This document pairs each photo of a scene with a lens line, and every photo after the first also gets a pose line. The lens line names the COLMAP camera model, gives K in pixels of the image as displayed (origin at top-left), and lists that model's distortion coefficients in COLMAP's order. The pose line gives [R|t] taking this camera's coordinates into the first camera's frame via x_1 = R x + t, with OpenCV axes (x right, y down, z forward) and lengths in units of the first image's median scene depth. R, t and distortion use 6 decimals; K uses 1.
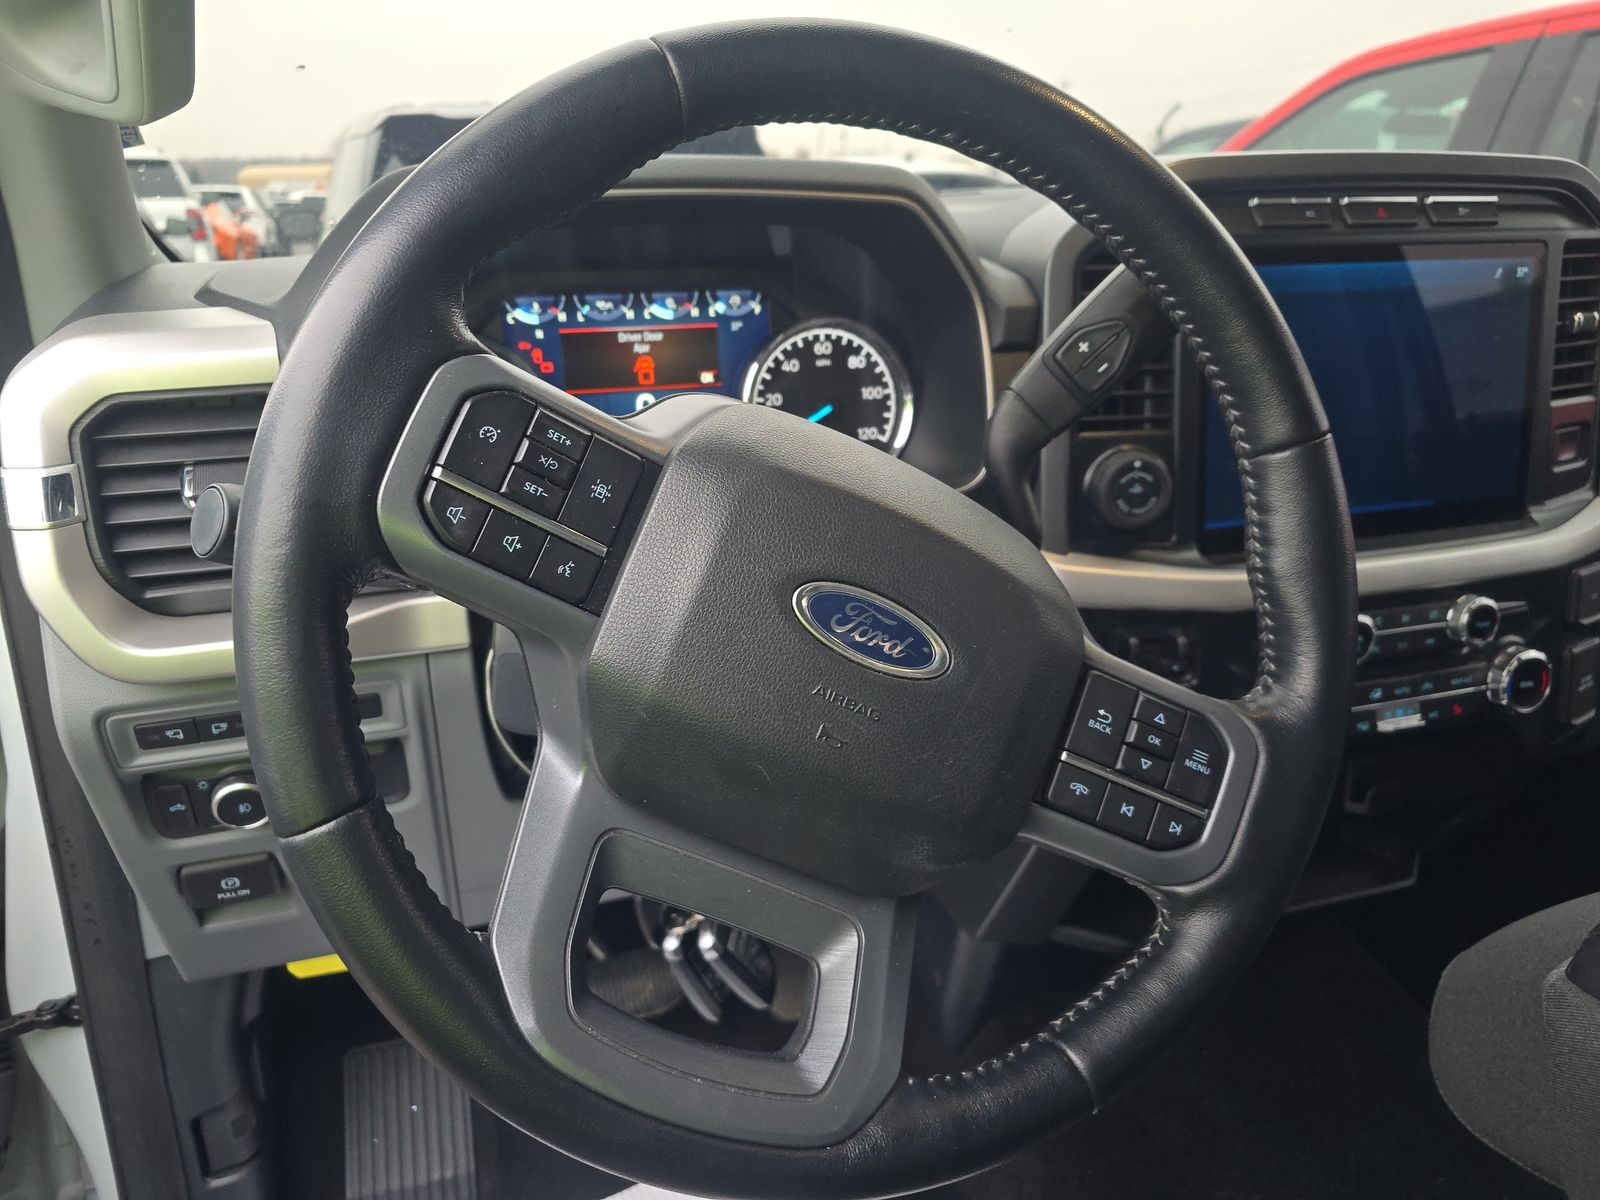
lens RADIAL K [[1080.9, 0, 773.8], [0, 1080.9, 596.7], [0, 0, 1]] dist [0.031248, -0.033925]
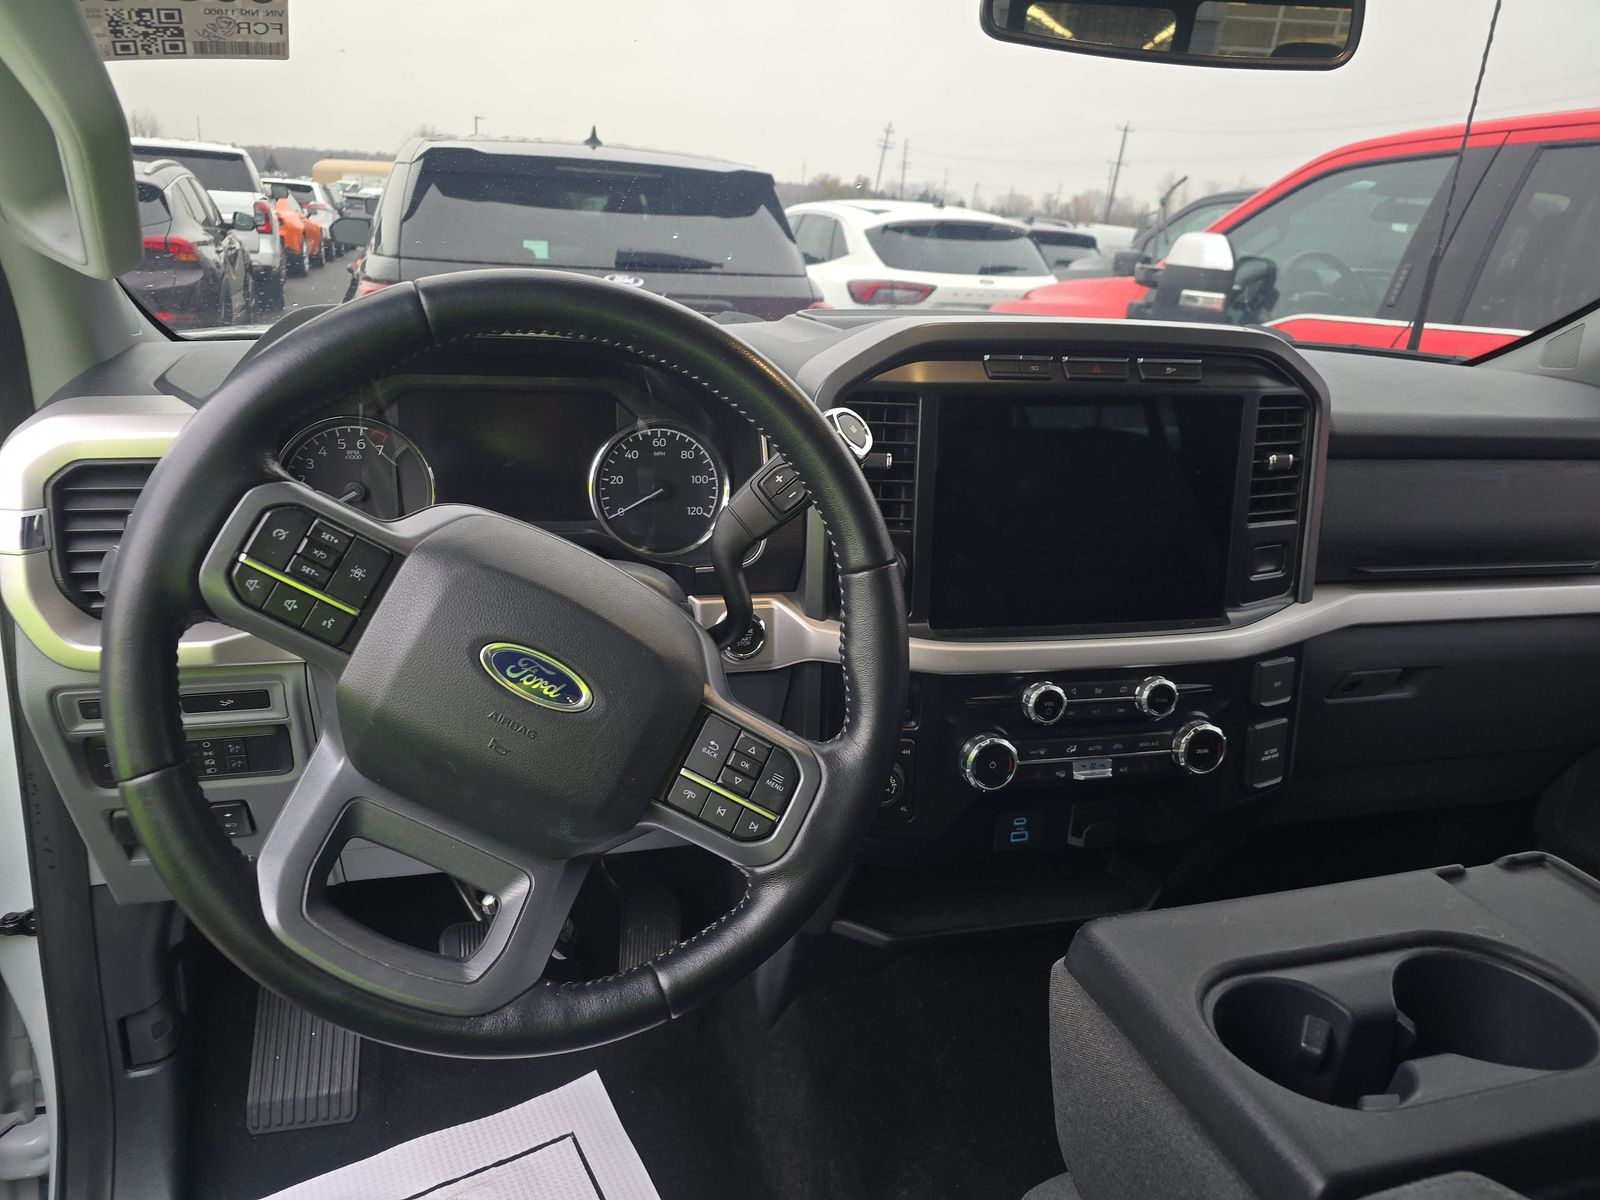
lens RADIAL K [[1078.4, 0, 783.4], [0, 1078.4, 593.0], [0, 0, 1]] dist [0.066947, -0.057740]
pose [[0.996774, 0.073679, -0.031817, 0.288122], [-0.074185, 0.997131, -0.015043, -0.053661], [0.030618, 0.017355, 0.999380, -0.304204]]
